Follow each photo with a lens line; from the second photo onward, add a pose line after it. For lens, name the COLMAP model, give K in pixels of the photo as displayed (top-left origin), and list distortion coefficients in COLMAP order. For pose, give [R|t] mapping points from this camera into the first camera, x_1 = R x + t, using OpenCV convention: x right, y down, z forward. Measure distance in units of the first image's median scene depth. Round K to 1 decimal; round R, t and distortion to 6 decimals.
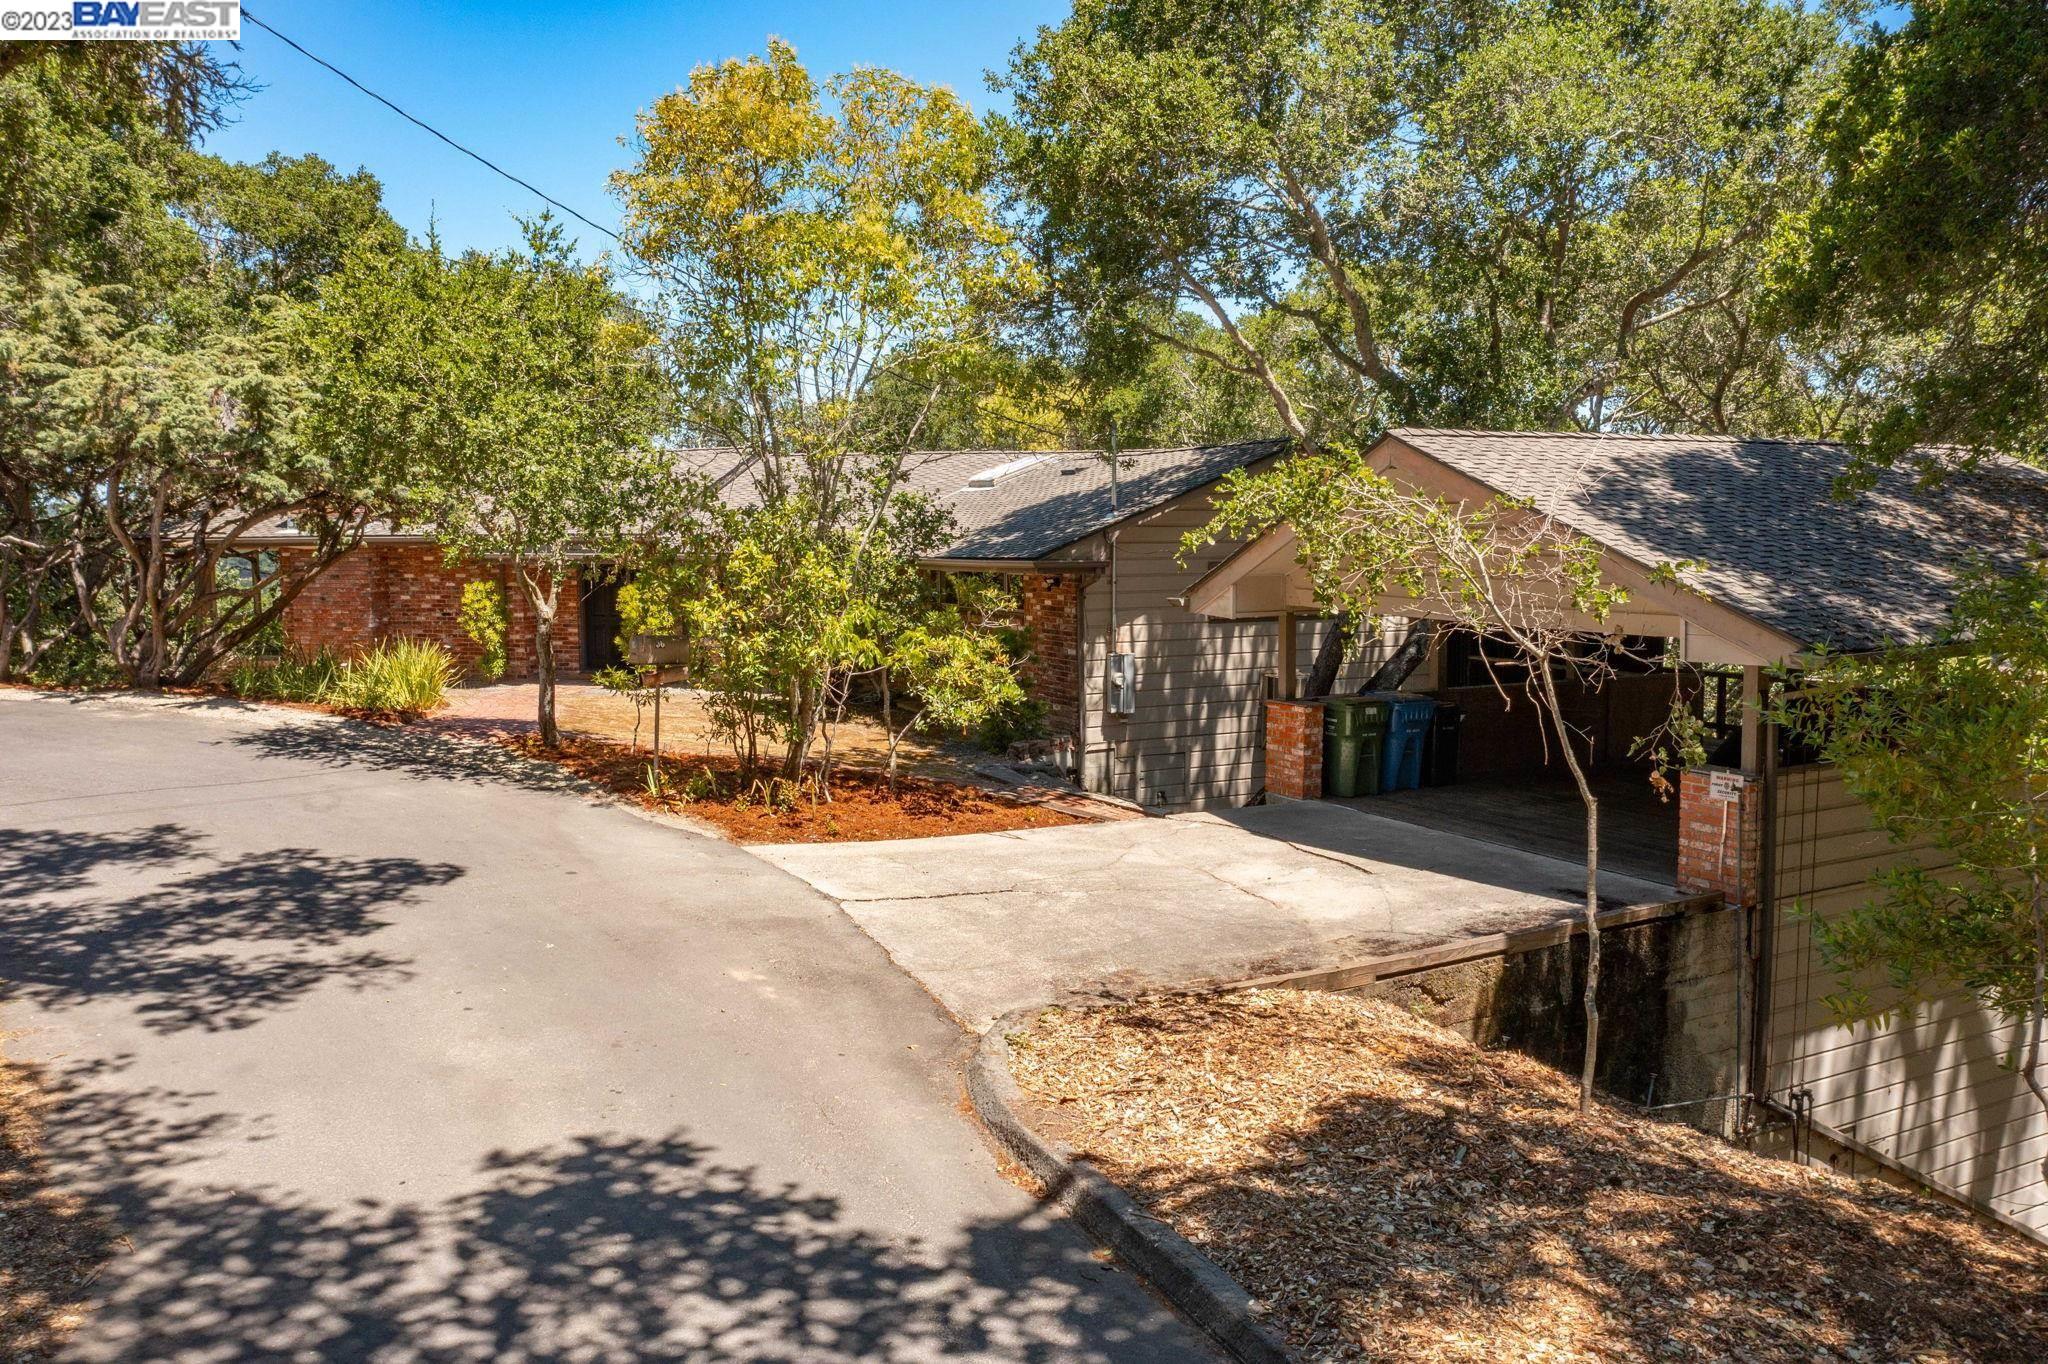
lens RADIAL K [[1774.7, 0, 1028.2], [0, 1774.7, 670.3], [0, 0, 1]] dist [-0.058102, 0.042758]
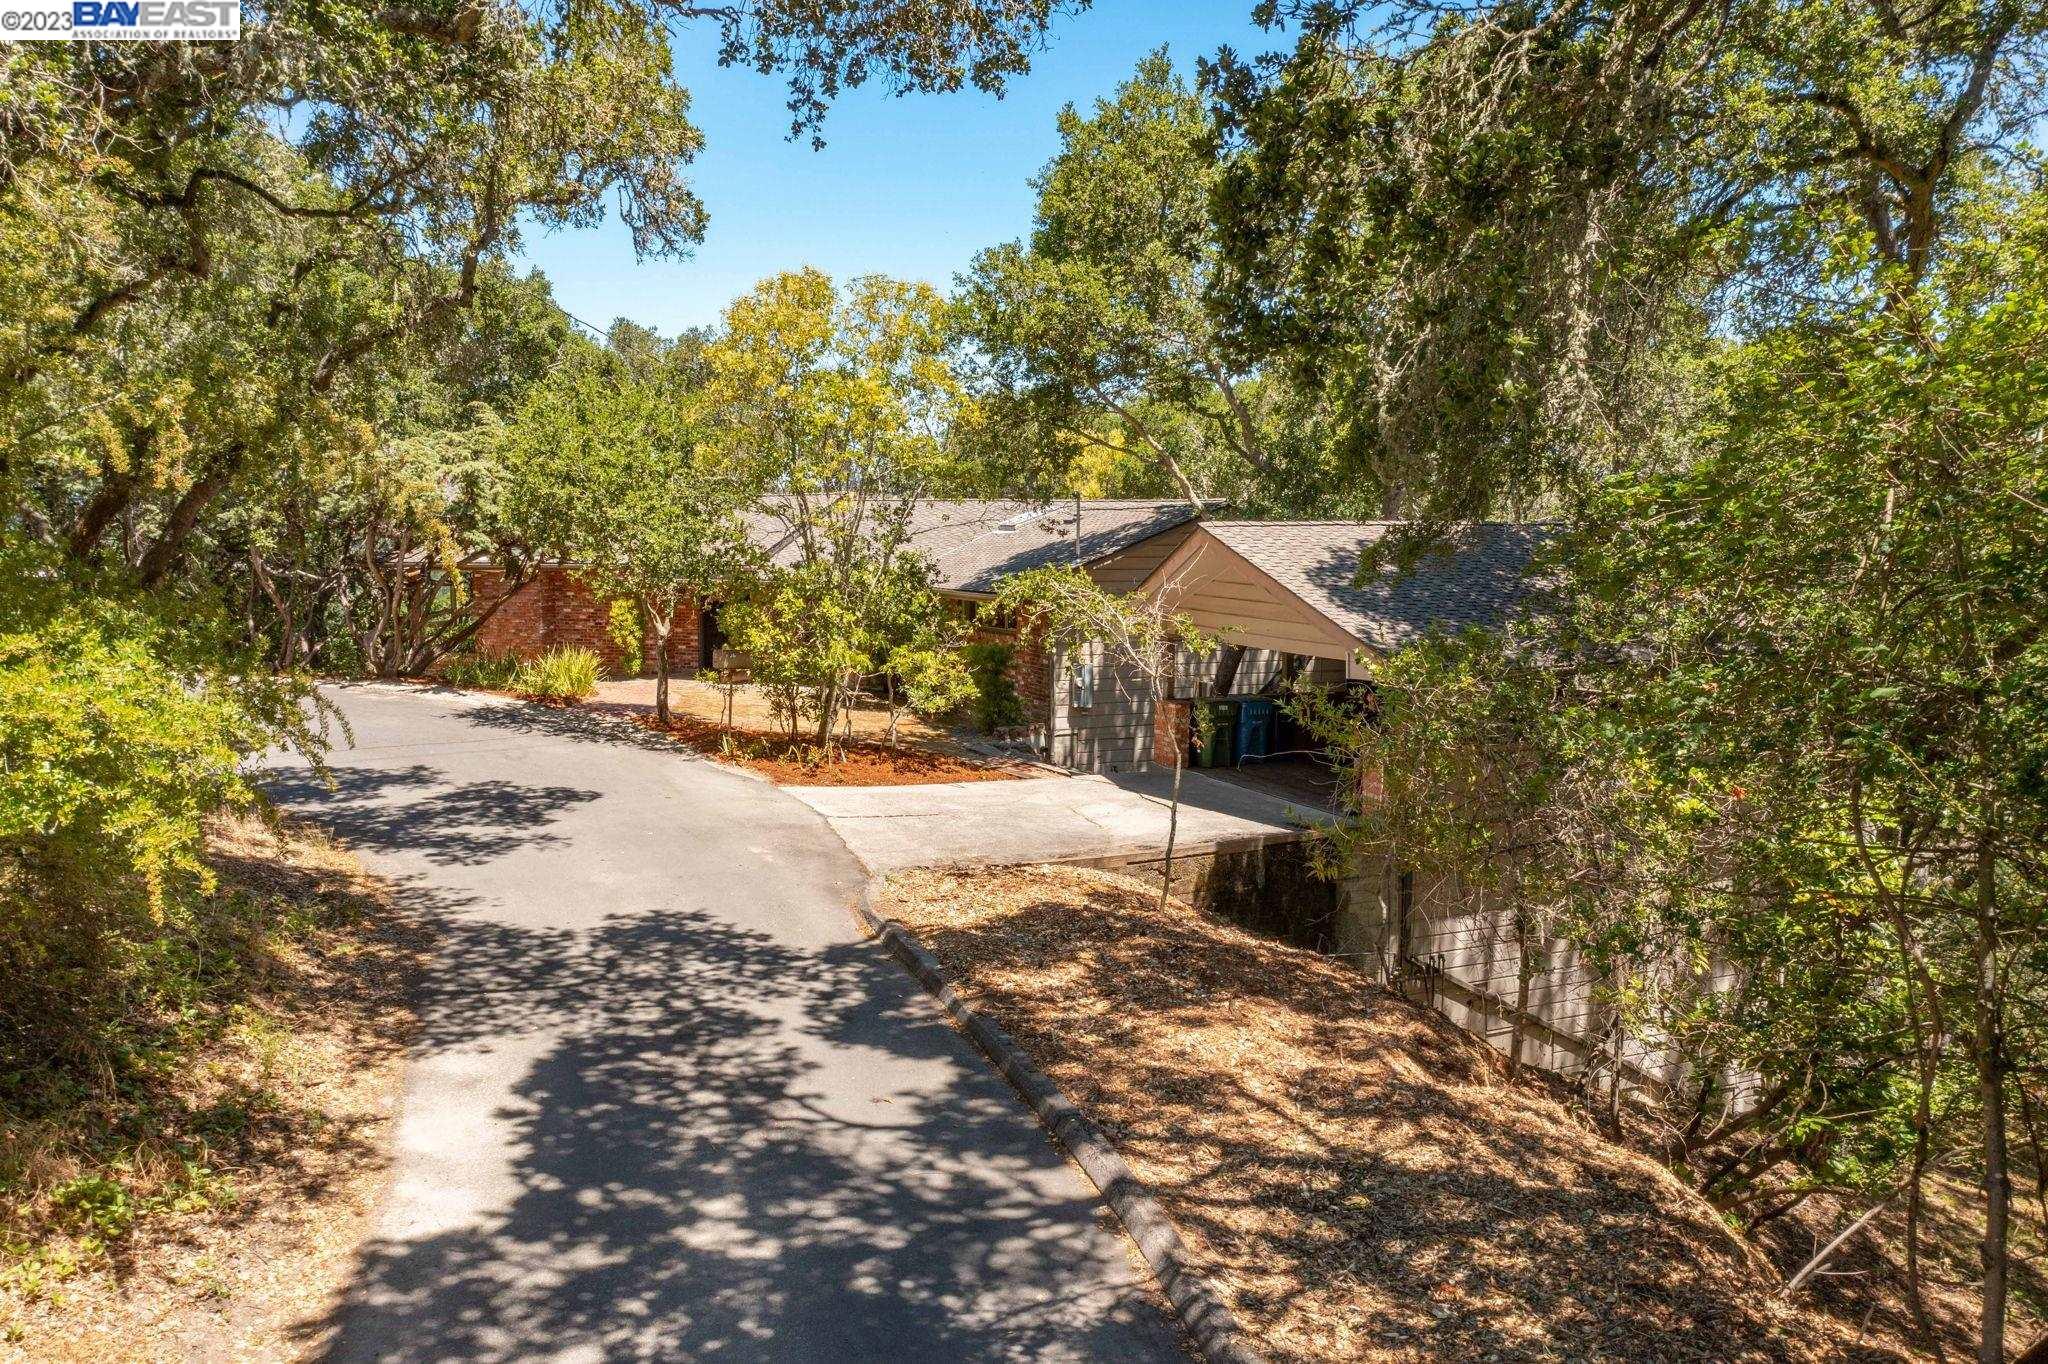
lens RADIAL K [[1774.7, 0, 1014.2], [0, 1774.7, 677.5], [0, 0, 1]] dist [-0.058102, 0.042758]
pose [[0.995847, 0.015479, -0.089719, 0.173026], [-0.015016, 0.999870, 0.005841, -0.008408], [0.089798, -0.004470, 0.995950, -0.503655]]
